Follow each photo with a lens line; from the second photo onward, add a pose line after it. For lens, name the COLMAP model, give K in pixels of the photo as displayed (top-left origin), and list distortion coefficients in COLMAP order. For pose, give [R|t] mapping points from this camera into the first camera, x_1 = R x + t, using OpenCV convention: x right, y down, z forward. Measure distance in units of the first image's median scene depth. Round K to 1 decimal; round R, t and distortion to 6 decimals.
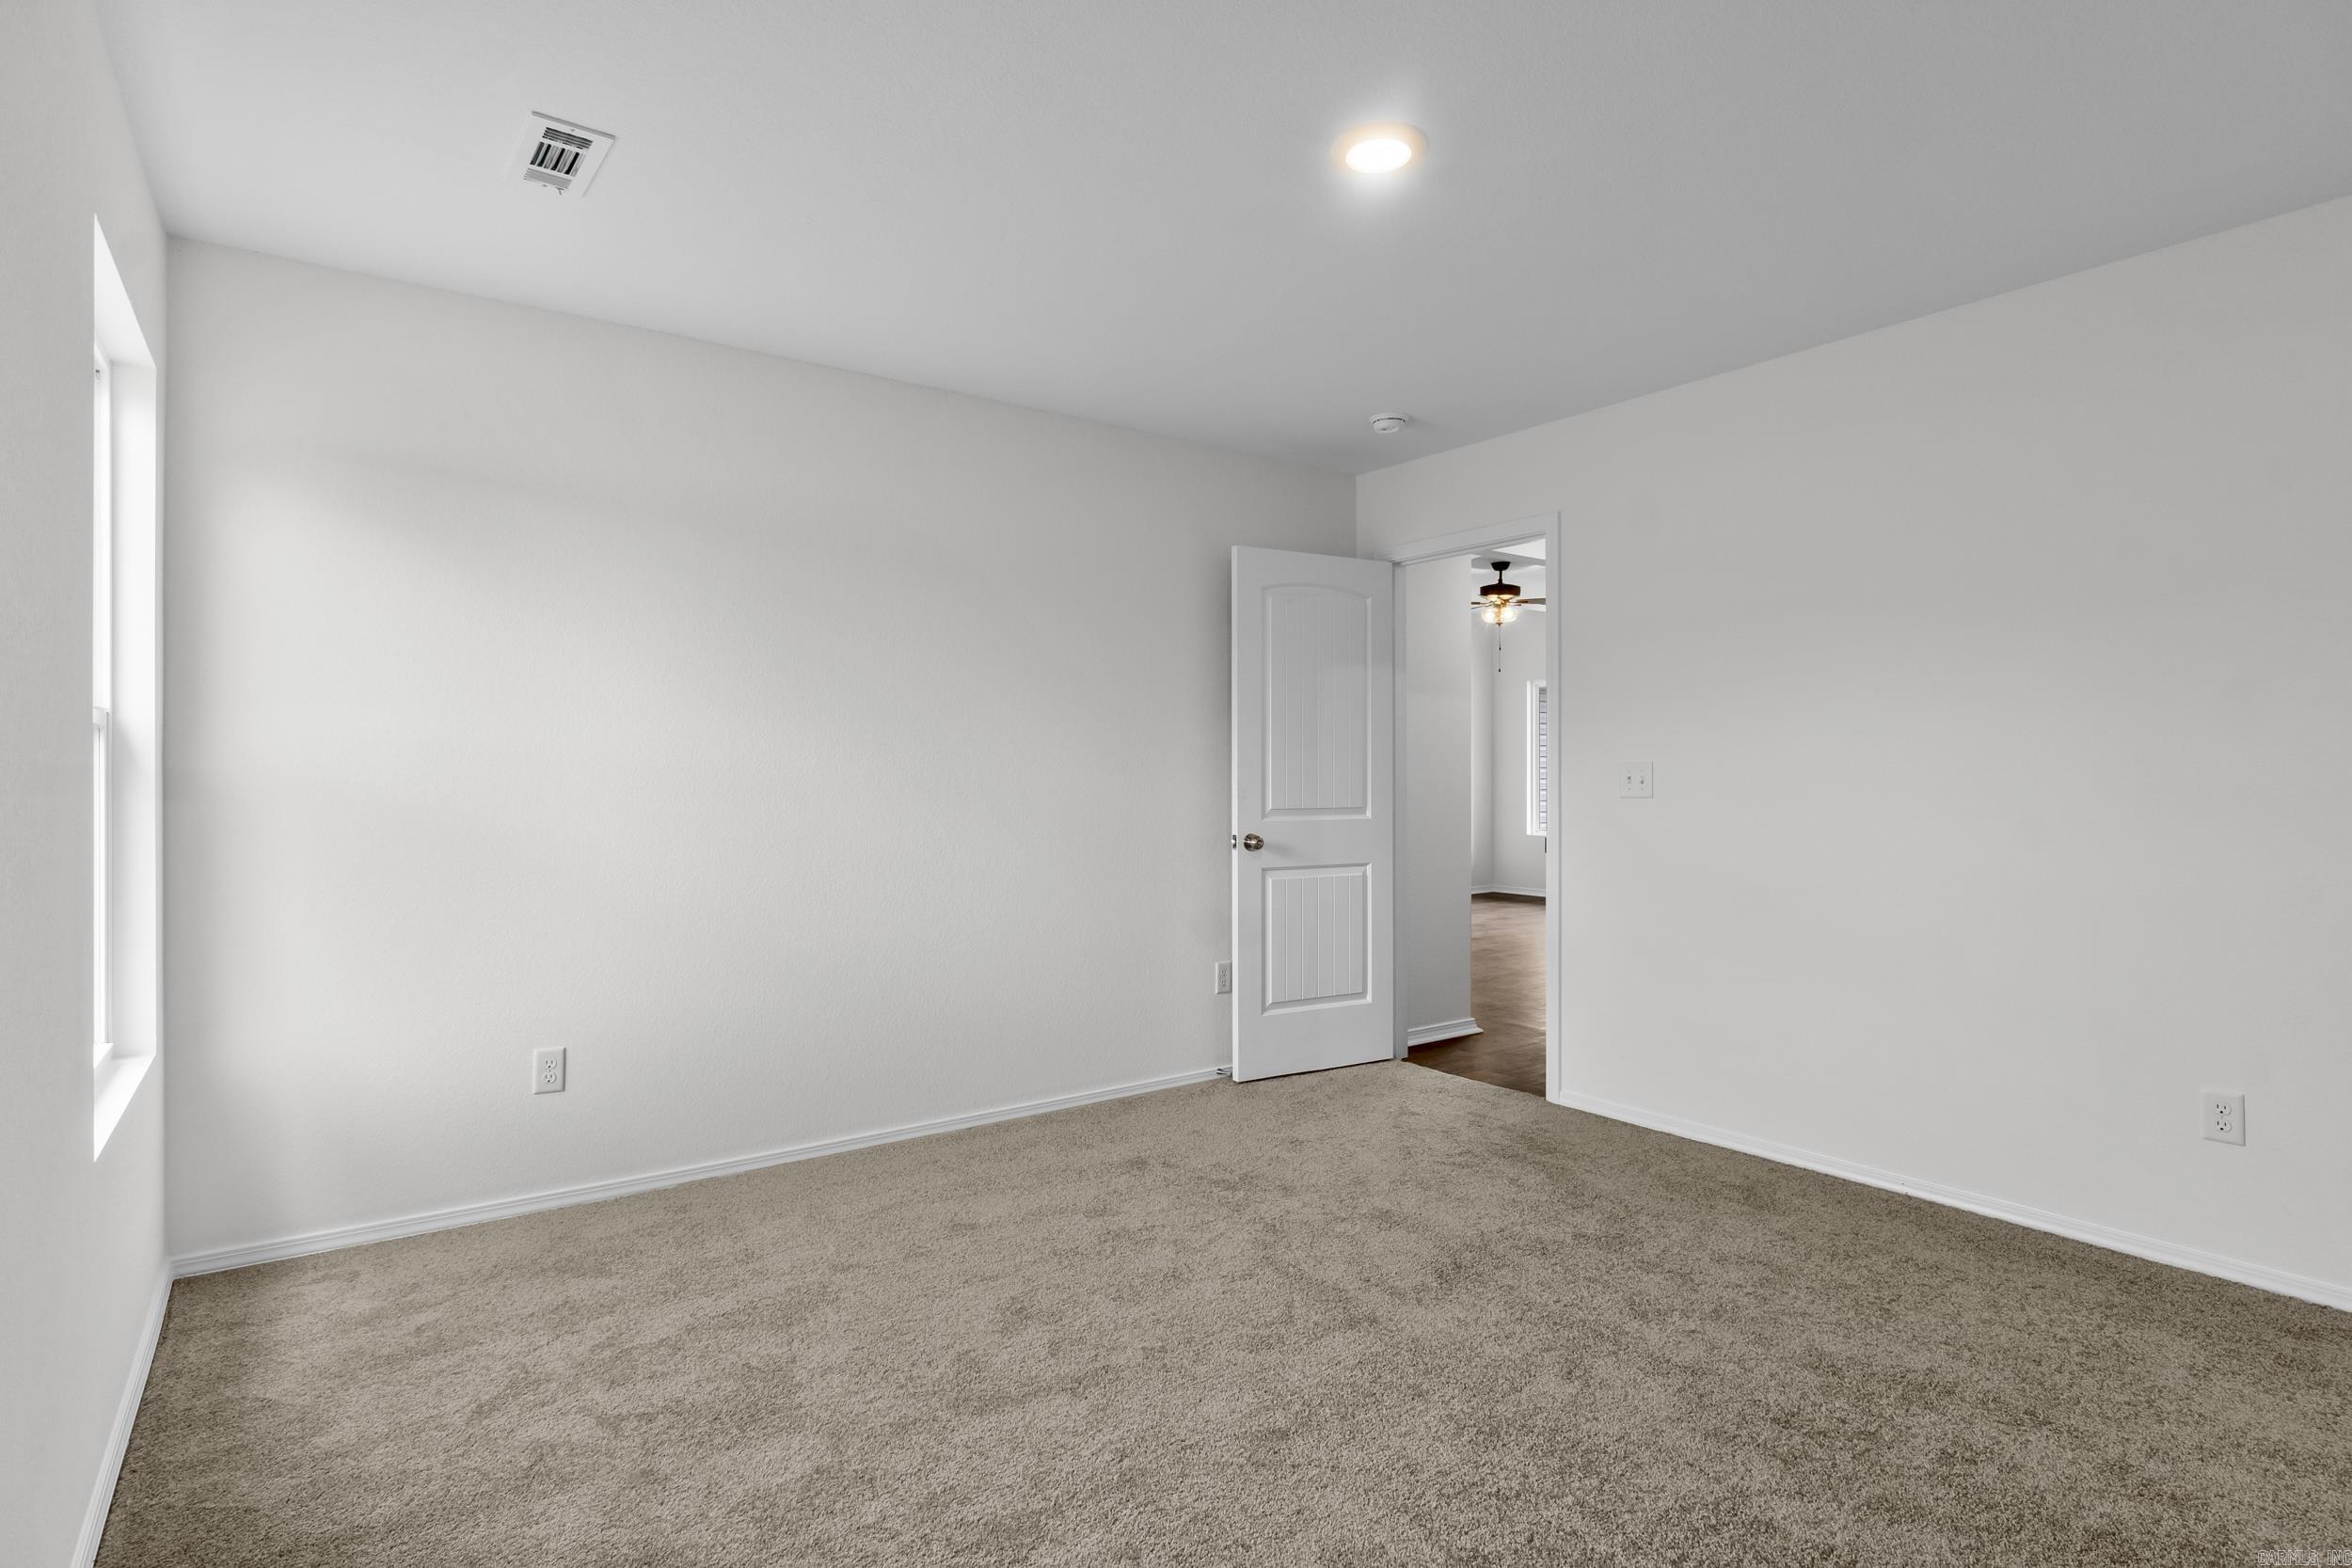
lens RADIAL K [[1181.8, 0, 1155.4], [0, 1181.8, 776.2], [0, 0, 1]] dist [-0.004703, 0.000455]
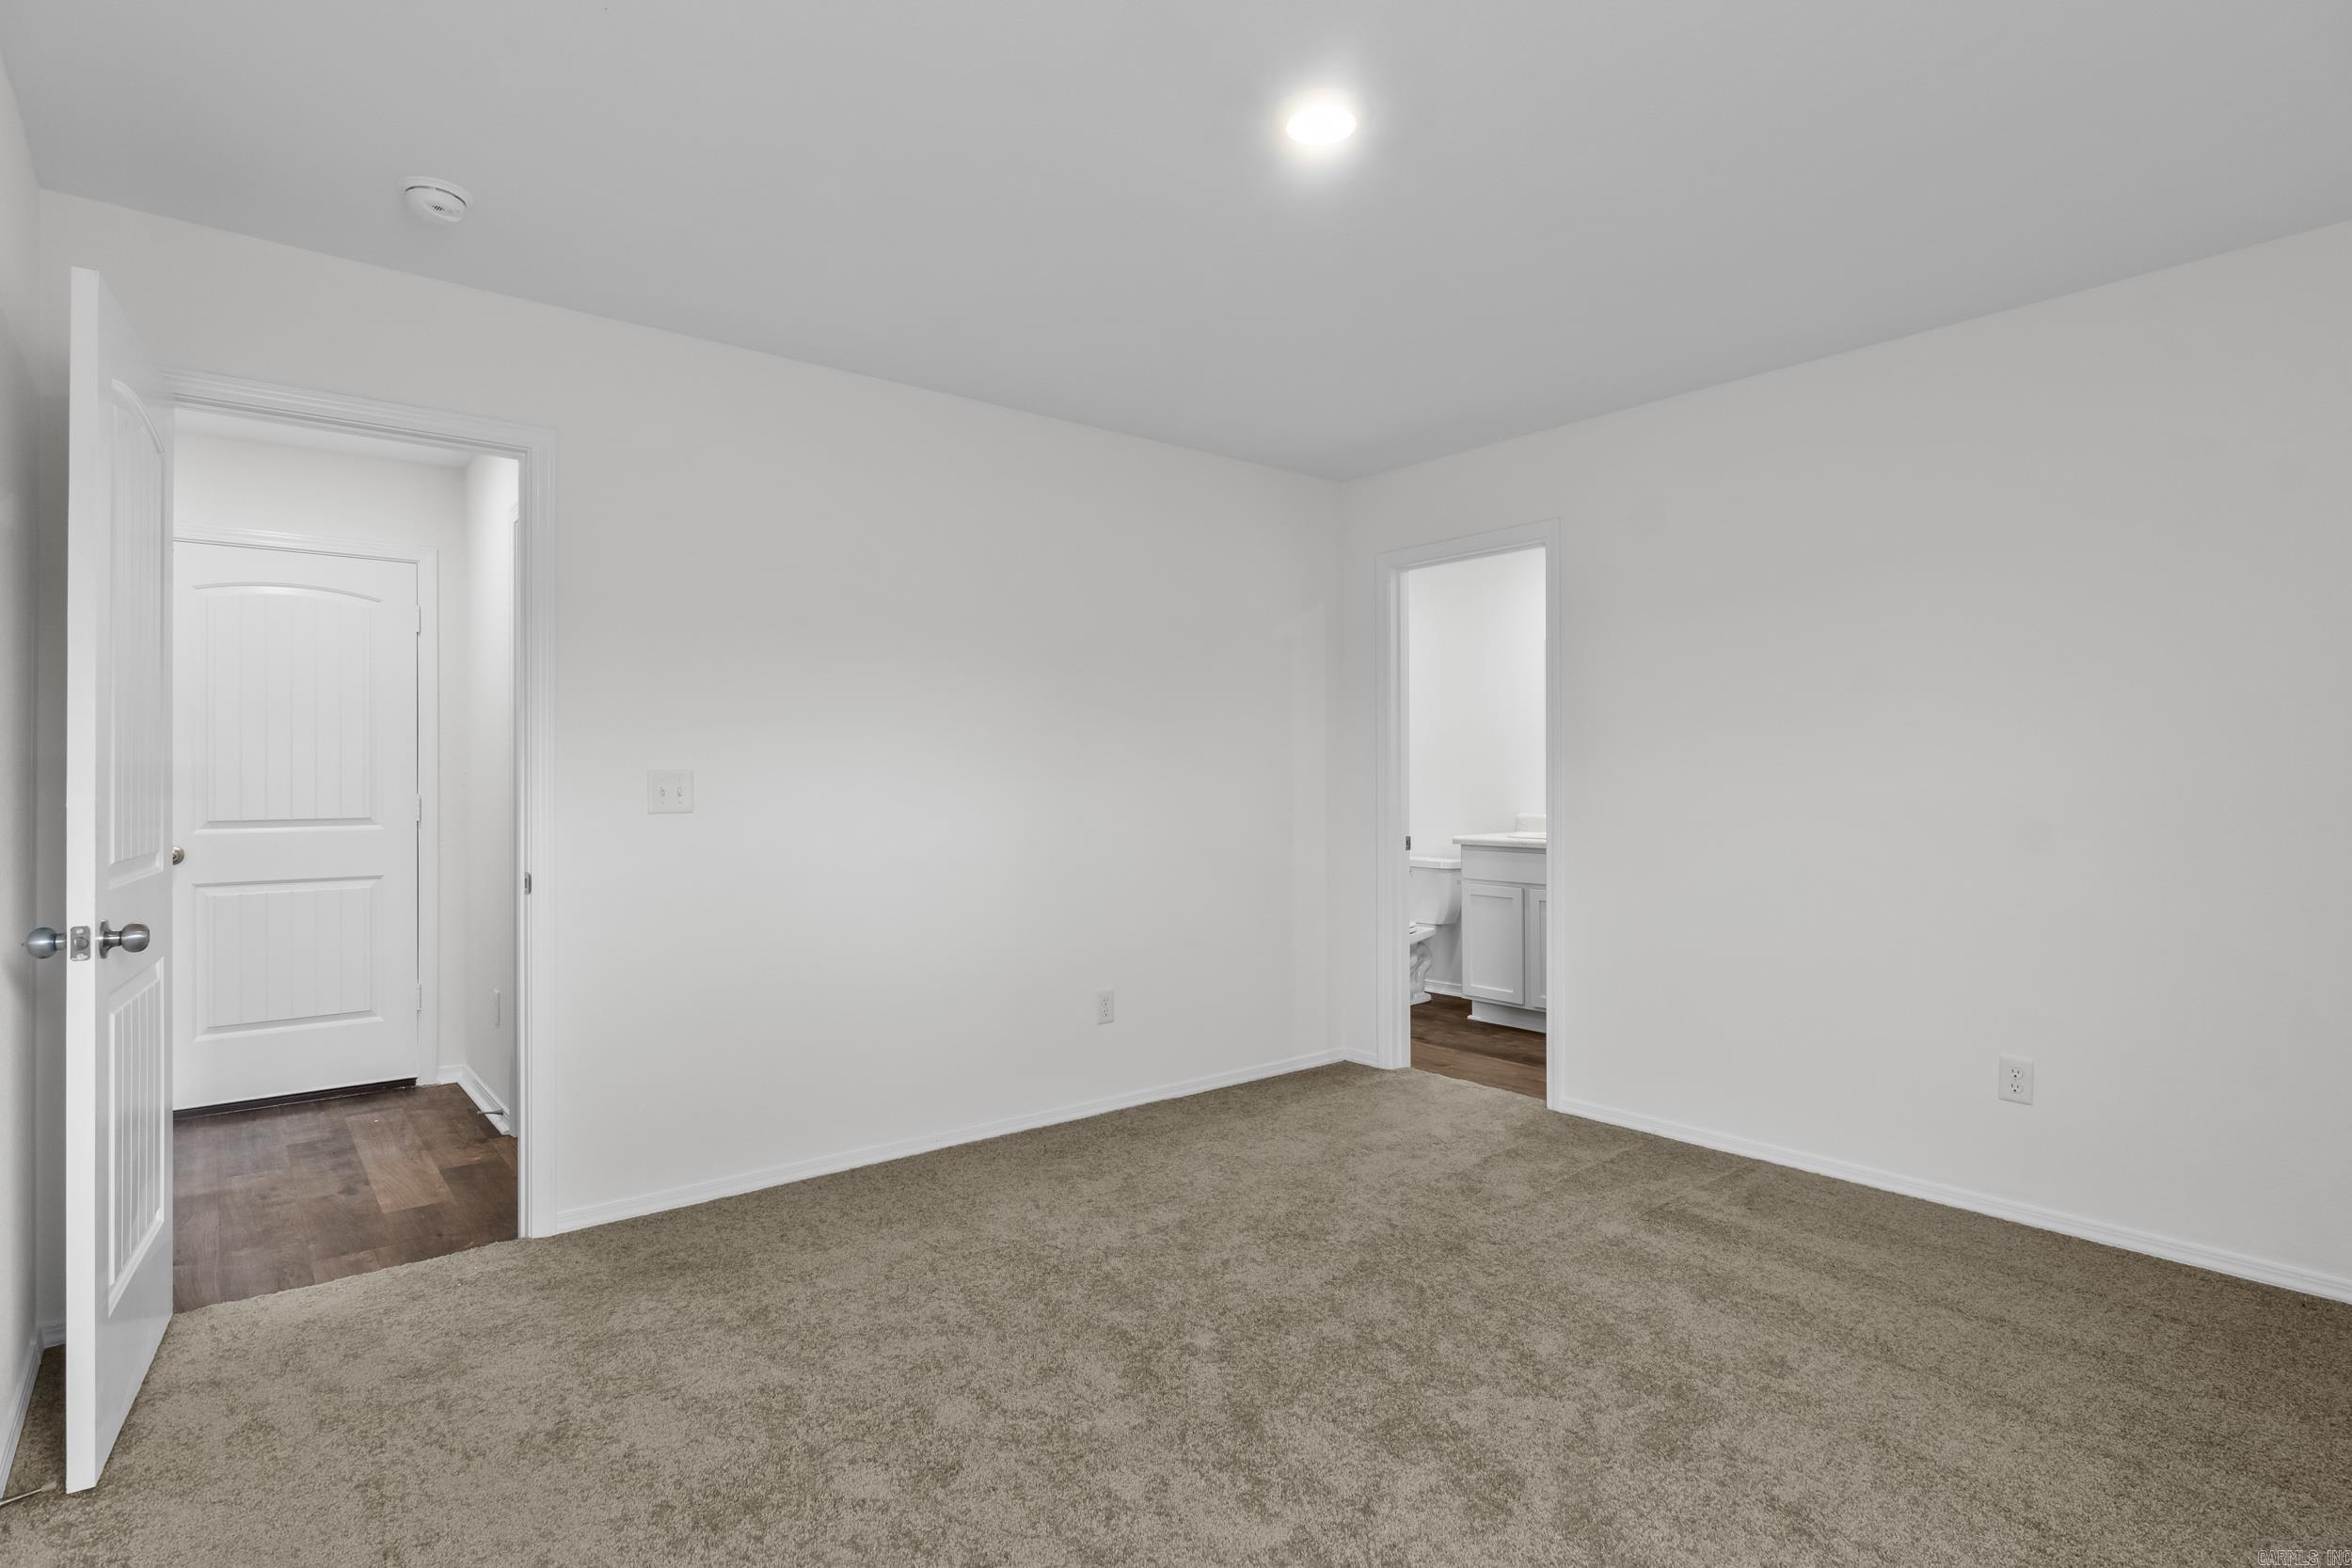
lens RADIAL K [[1181.8, 0, 1155.4], [0, 1181.8, 776.2], [0, 0, 1]] dist [-0.004703, 0.000455]
pose [[-0.061822, 0.005267, 0.998073, -0.447193], [0.001118, 0.999986, -0.005208, -0.003309], [-0.998087, 0.000793, -0.061827, 0.725932]]
